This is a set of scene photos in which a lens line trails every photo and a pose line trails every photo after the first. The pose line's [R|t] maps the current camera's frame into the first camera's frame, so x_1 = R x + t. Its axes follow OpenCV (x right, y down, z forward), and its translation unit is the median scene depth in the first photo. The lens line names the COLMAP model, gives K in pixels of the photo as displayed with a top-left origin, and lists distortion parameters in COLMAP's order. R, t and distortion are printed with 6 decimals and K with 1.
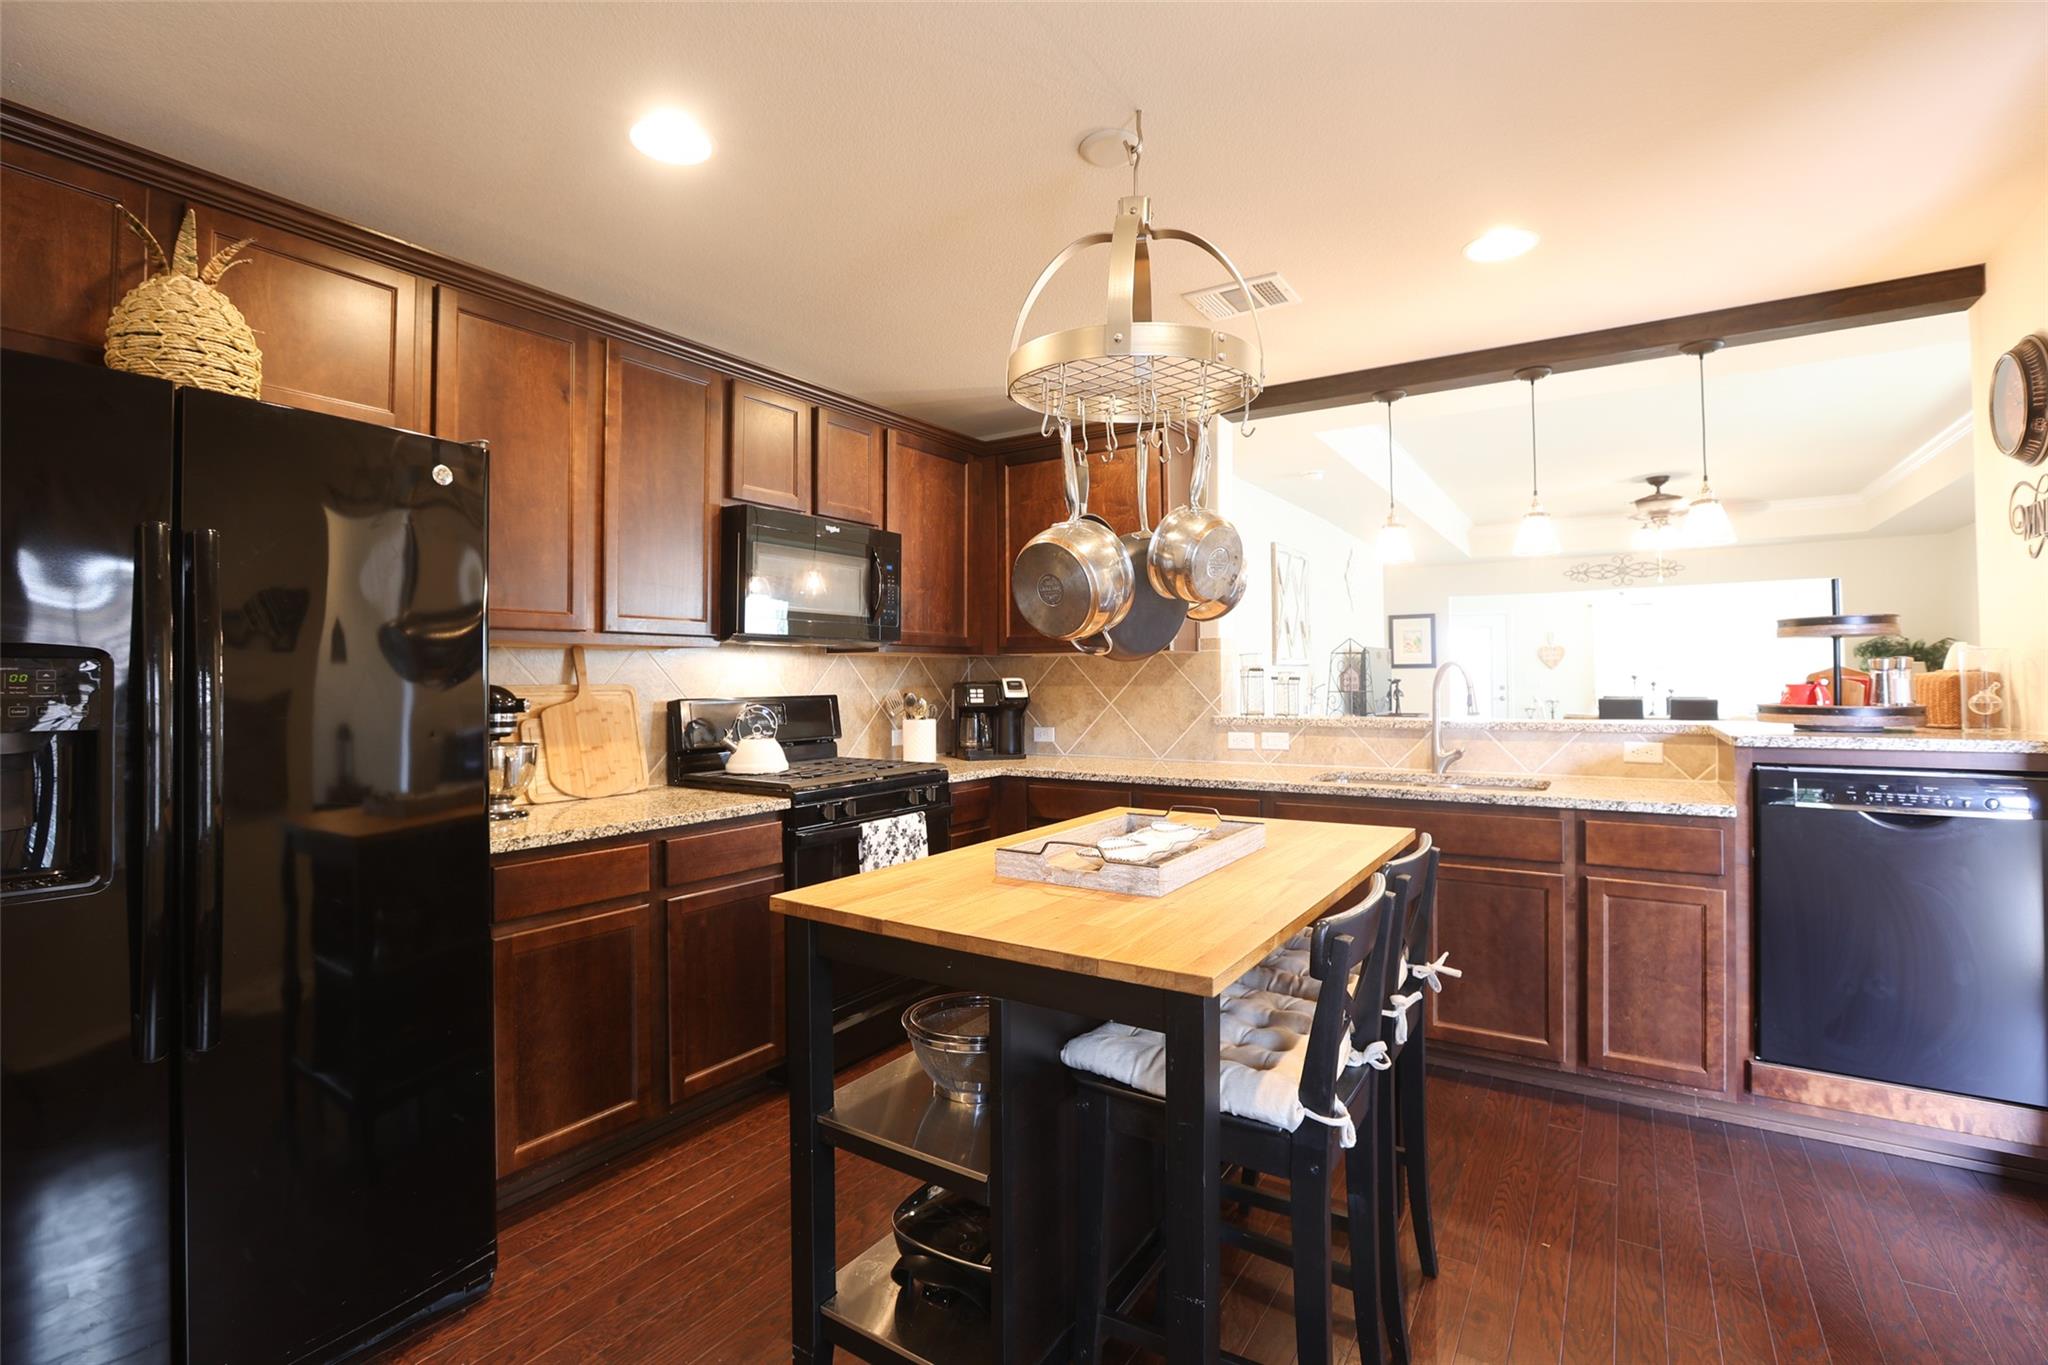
lens RADIAL K [[931.1, 0, 1017.9], [0, 931.1, 656.9], [0, 0, 1]] dist [-0.065149, 0.022450]
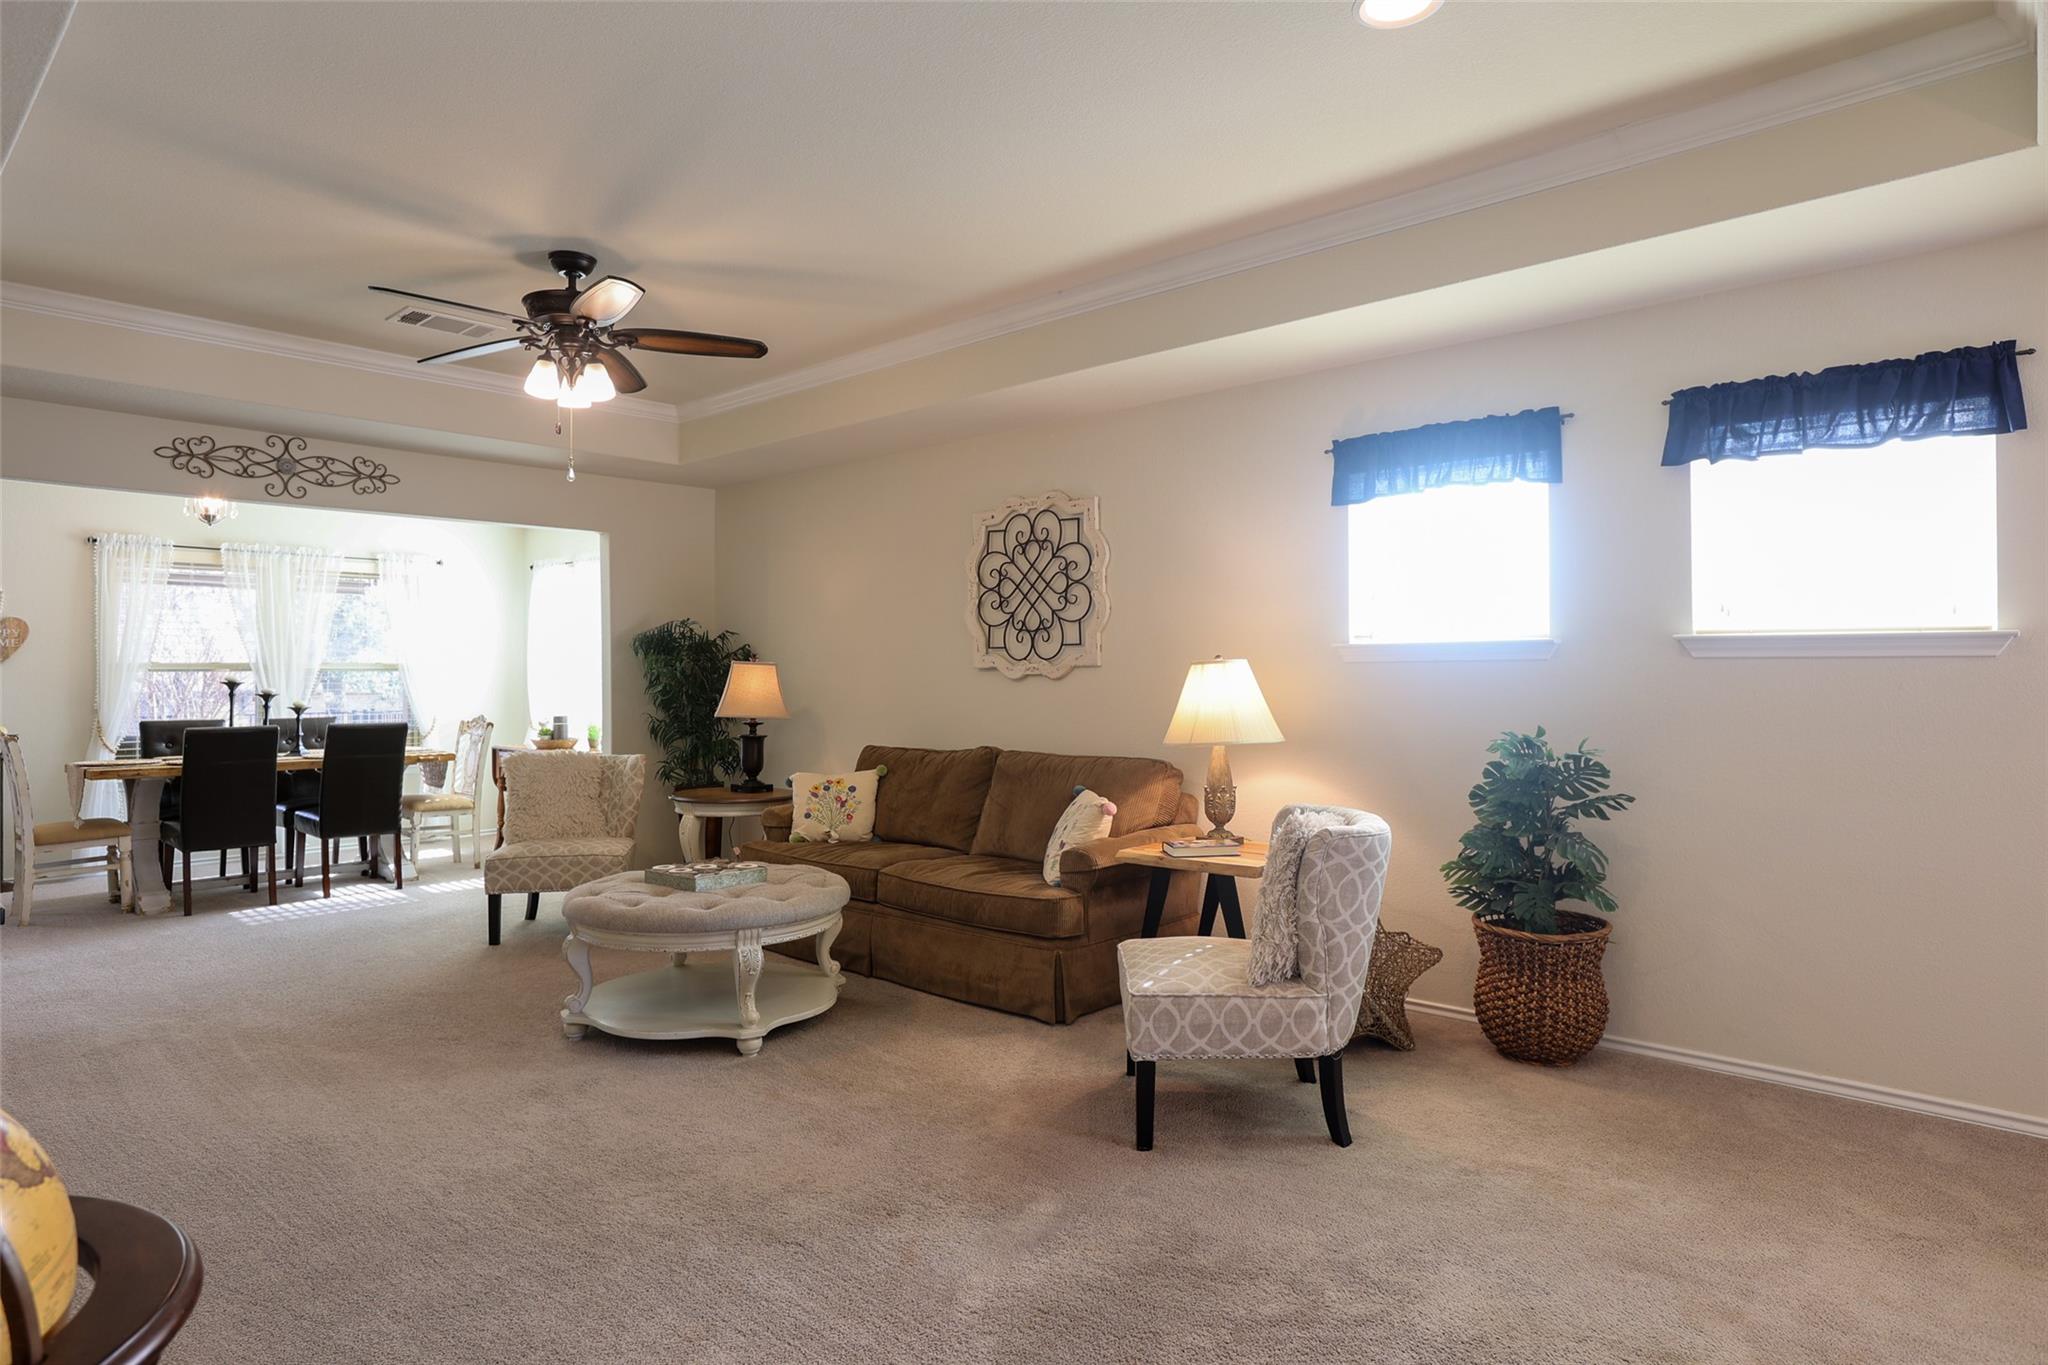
lens RADIAL K [[1138.6, 0, 1017.5], [0, 1138.6, 657.6], [0, 0, 1]] dist [-0.062077, 0.044405]
pose [[0.149088, 0.019719, 0.988627, 0.338575], [-0.020770, 0.999643, -0.016806, 0.024677], [-0.988606, -0.018029, 0.149444, 1.322928]]
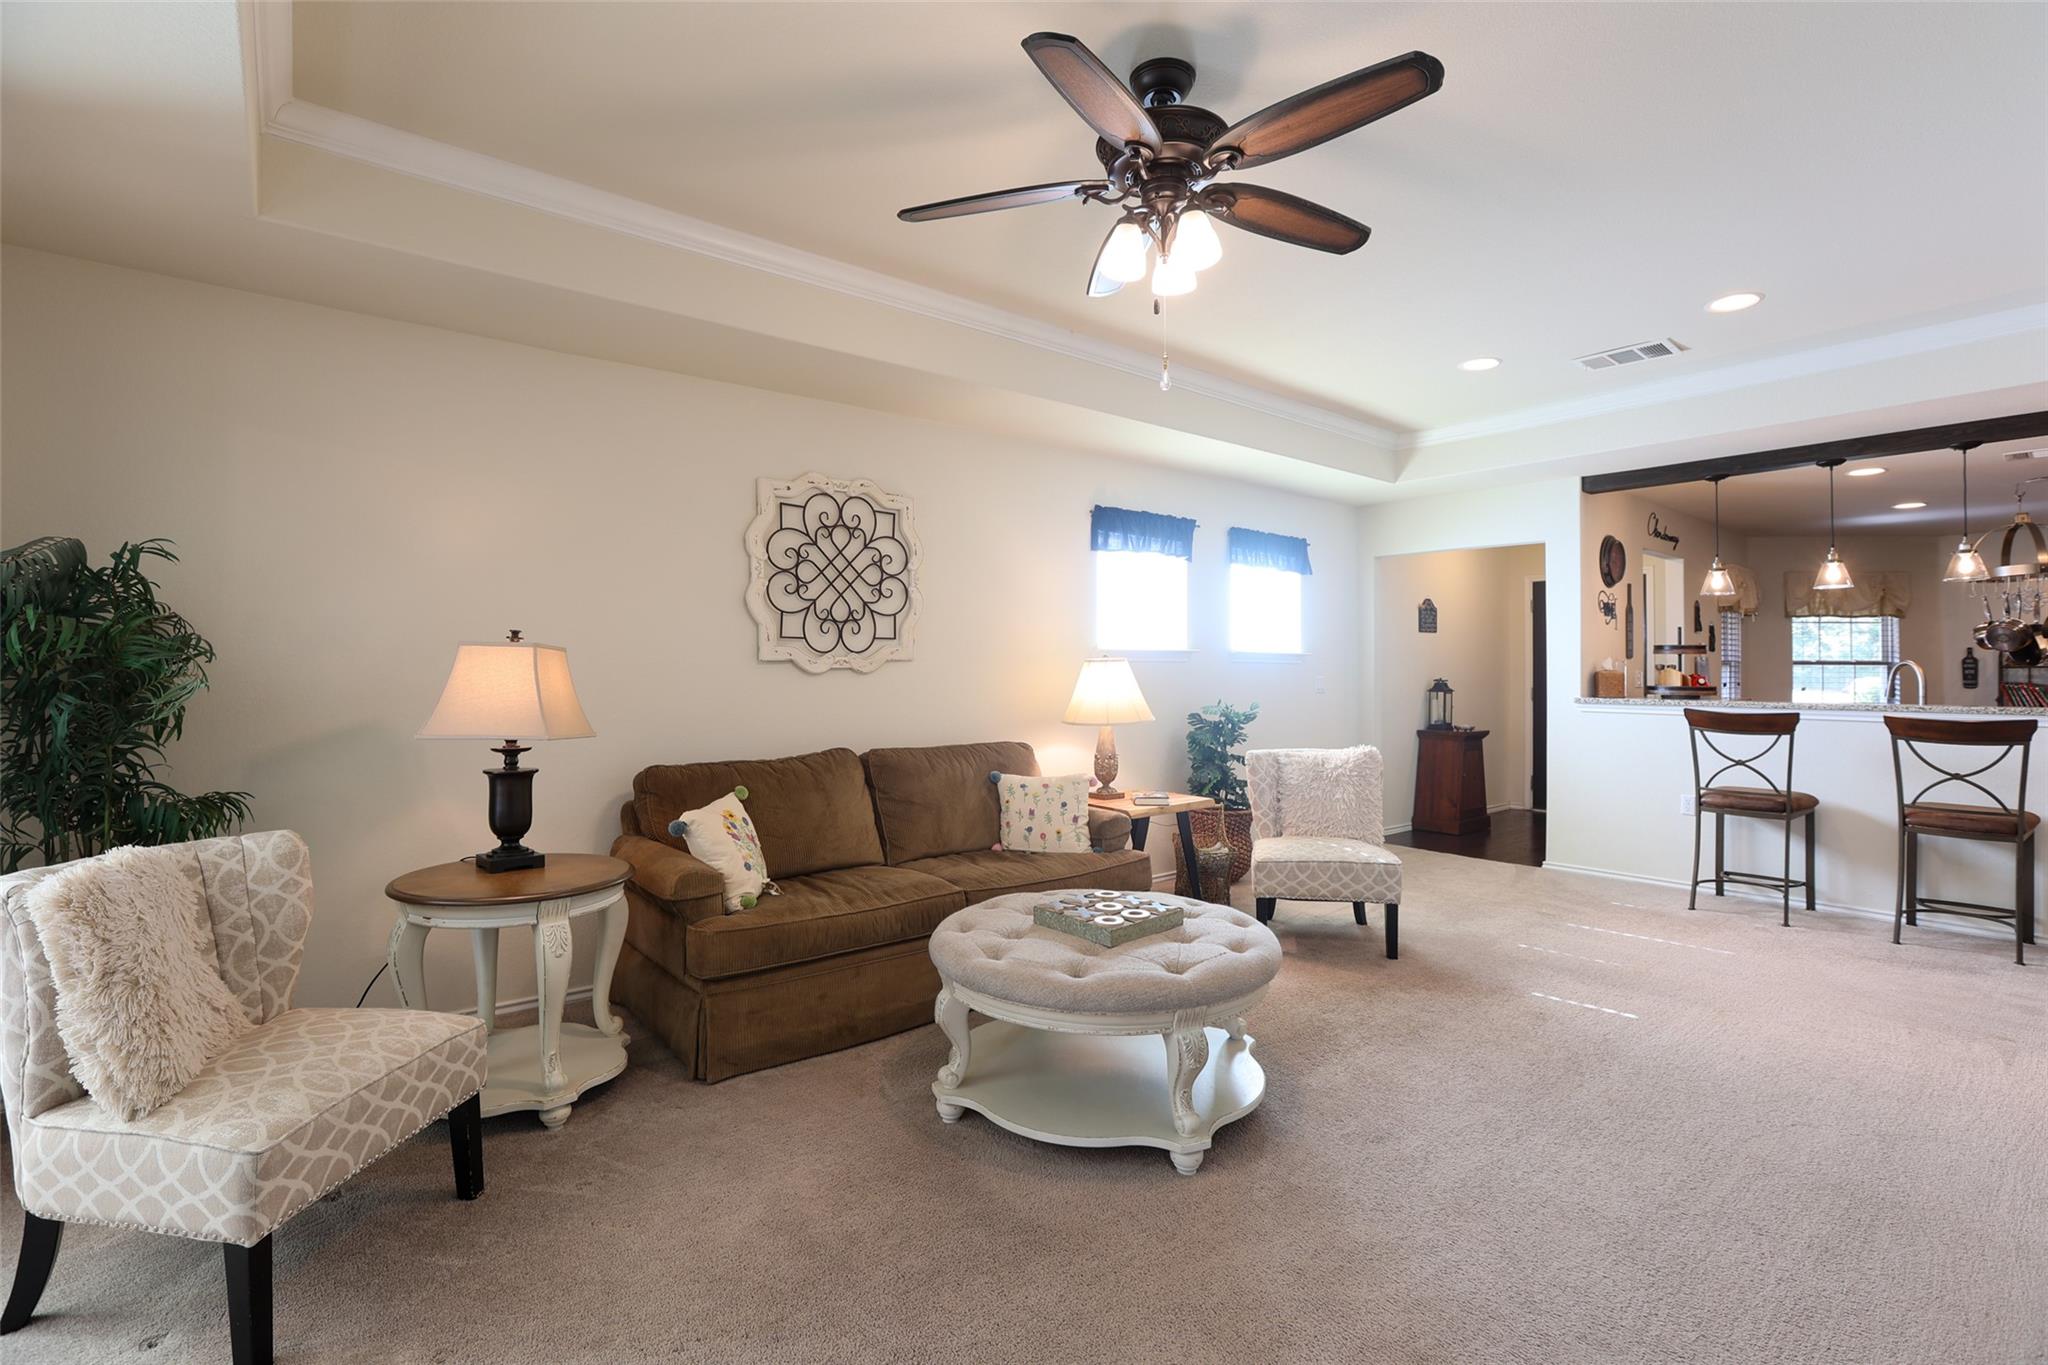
lens RADIAL K [[933.0, 0, 1015.4], [0, 933.0, 660.5], [0, 0, 1]] dist [-0.056642, 0.022609]
pose [[-0.951882, 0.006636, 0.306392, 1.274149], [-0.003491, 0.999466, -0.032491, 0.048574], [-0.306444, -0.031997, -0.951351, 2.565904]]
